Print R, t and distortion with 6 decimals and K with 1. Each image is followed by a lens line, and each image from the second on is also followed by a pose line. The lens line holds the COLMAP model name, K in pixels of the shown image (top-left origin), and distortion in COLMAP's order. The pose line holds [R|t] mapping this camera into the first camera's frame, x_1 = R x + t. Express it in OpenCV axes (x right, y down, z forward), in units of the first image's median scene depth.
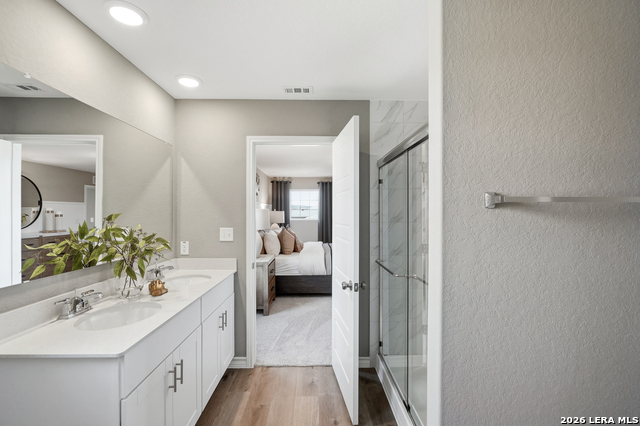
lens RADIAL K [[293.6, 0, 320.3], [0, 293.6, 211.8], [0, 0, 1]] dist [-0.001251, 0.000312]
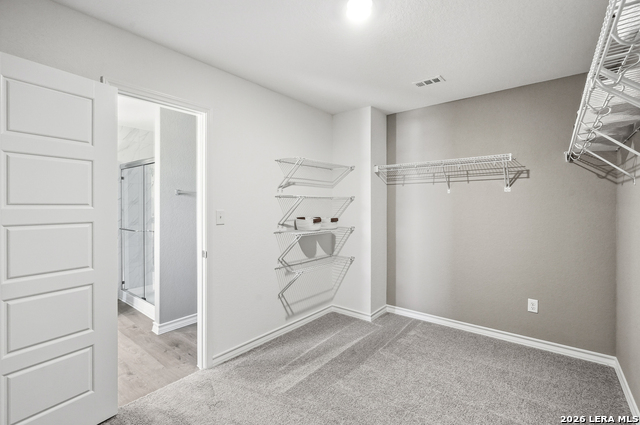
lens RADIAL K [[293.6, 0, 320.3], [0, 293.6, 211.3], [0, 0, 1]] dist [-0.001251, 0.000312]
pose [[0.653158, -0.015434, 0.757064, -0.303338], [-0.004716, 0.999690, 0.024448, 0.031841], [-0.757207, -0.019539, 0.652883, -0.854030]]
